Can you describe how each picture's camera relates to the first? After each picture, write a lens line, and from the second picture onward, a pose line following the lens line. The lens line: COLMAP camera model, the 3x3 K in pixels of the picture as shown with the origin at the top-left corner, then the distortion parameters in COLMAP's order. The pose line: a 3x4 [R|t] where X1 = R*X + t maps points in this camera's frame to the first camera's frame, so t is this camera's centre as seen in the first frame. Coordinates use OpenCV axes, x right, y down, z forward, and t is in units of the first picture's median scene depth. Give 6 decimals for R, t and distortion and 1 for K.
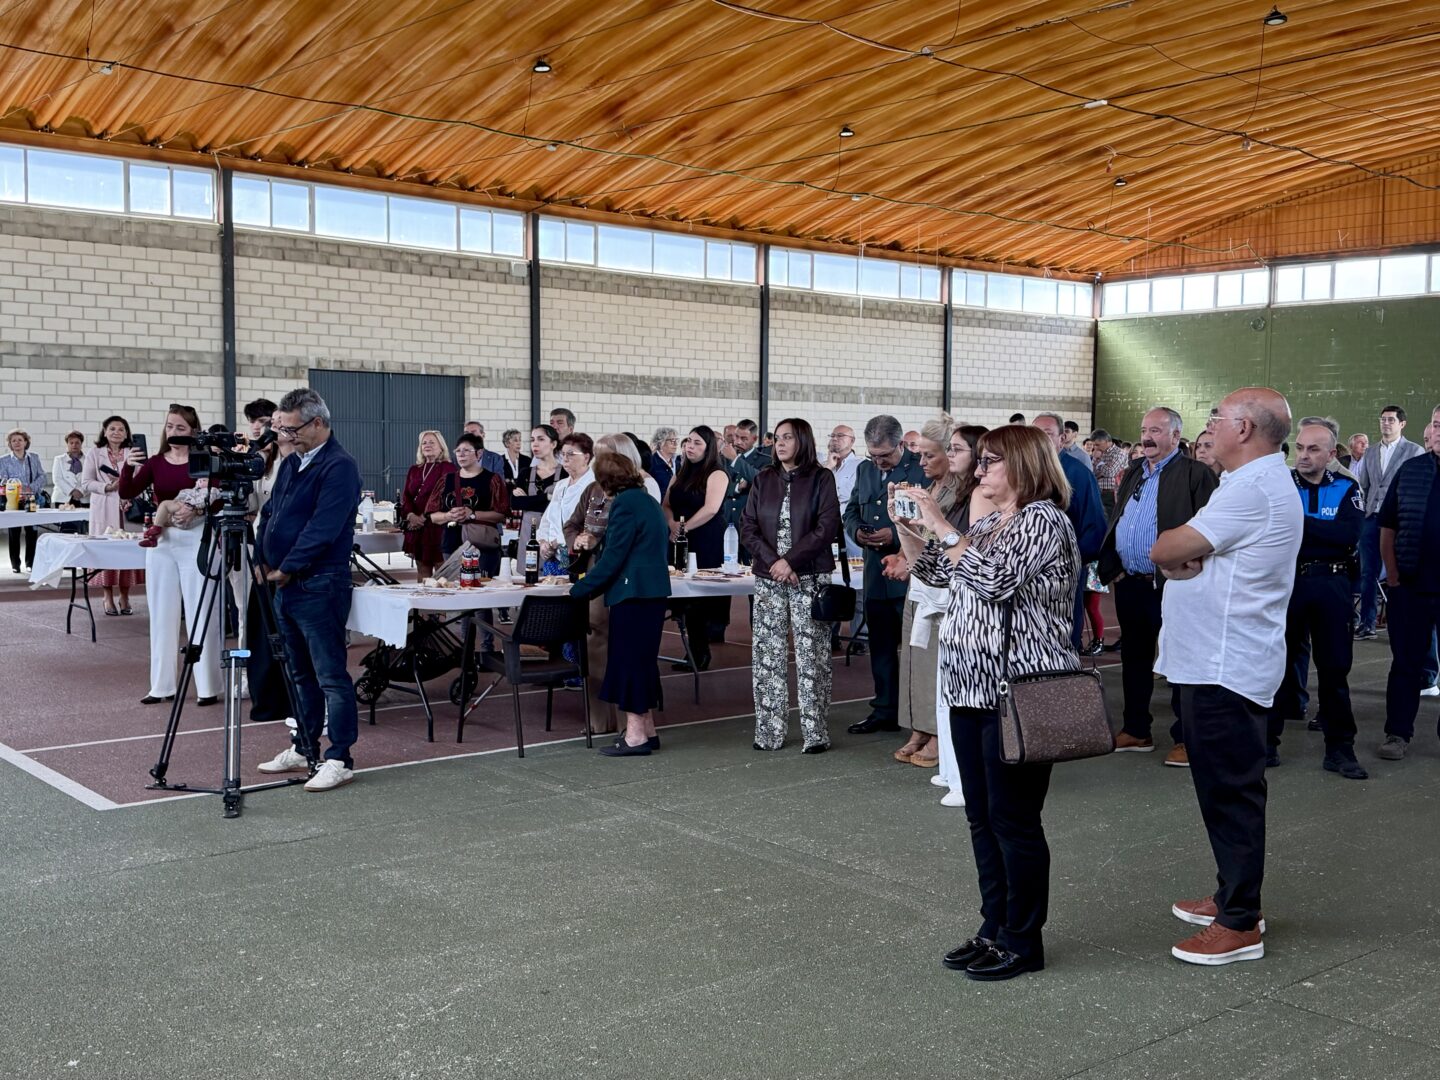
lens RADIAL K [[1498.7, 0, 741.3], [0, 1498.7, 540.2], [0, 0, 1]] dist [0.195625, -0.340437]
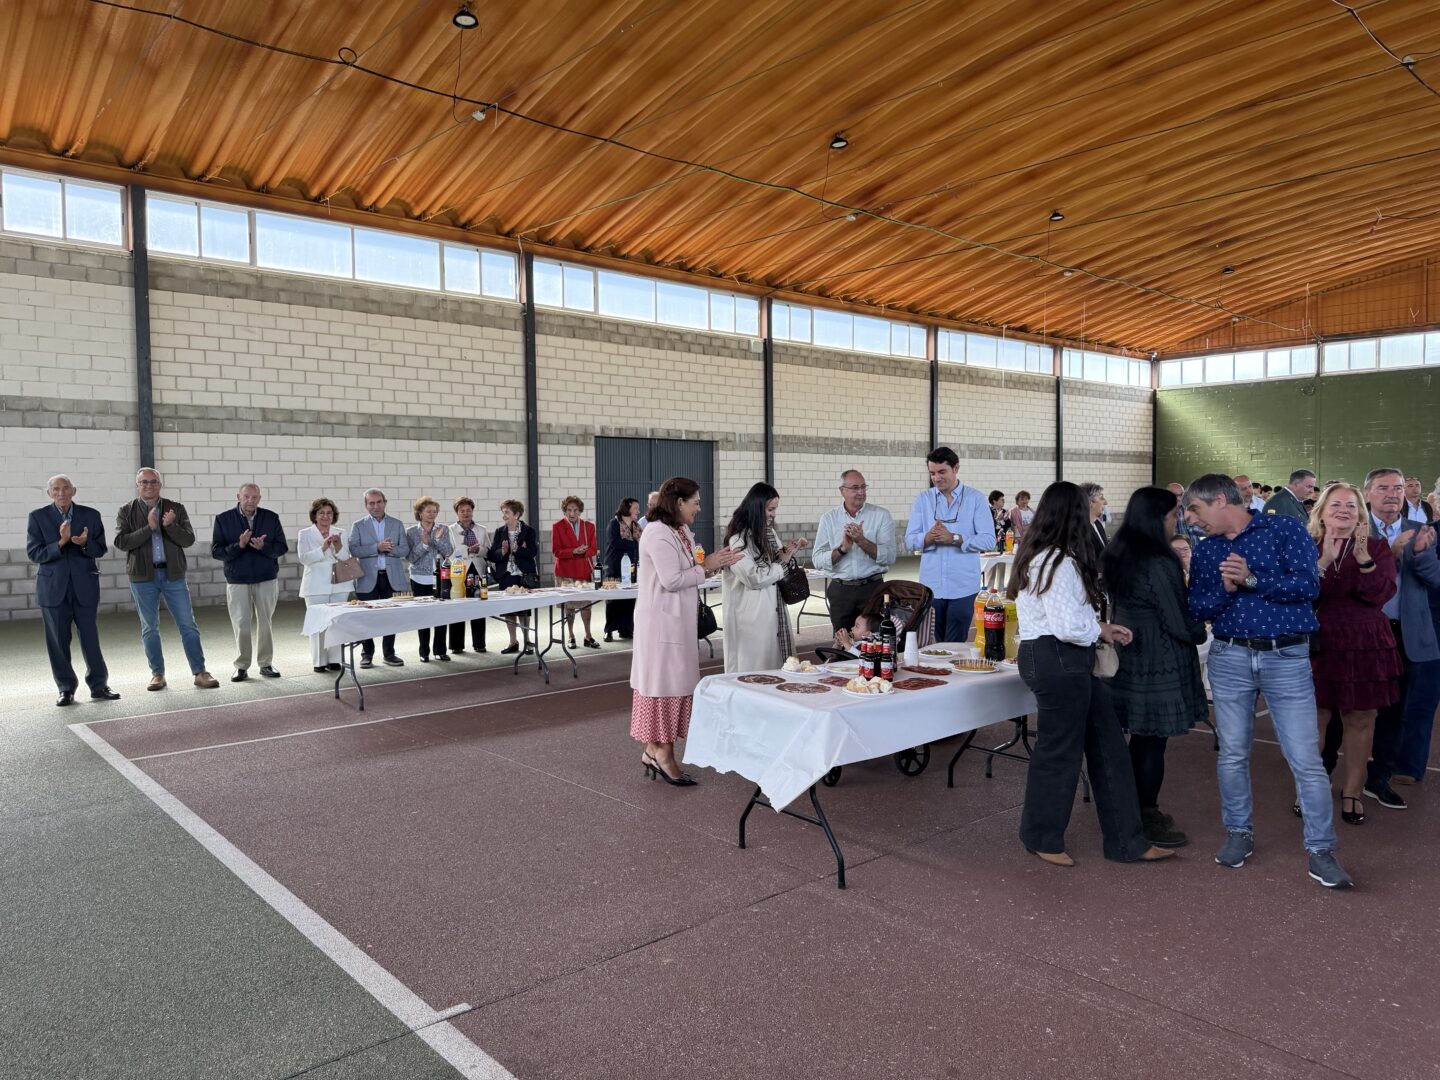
lens RADIAL K [[1016.2, 0, 745.9], [0, 1016.2, 518.6], [0, 0, 1]] dist [0.193681, -0.314779]
pose [[0.999764, -0.018182, 0.011863, -0.172075], [0.018627, 0.999081, -0.038590, -0.021087], [-0.011151, 0.038802, 0.999185, 0.245954]]
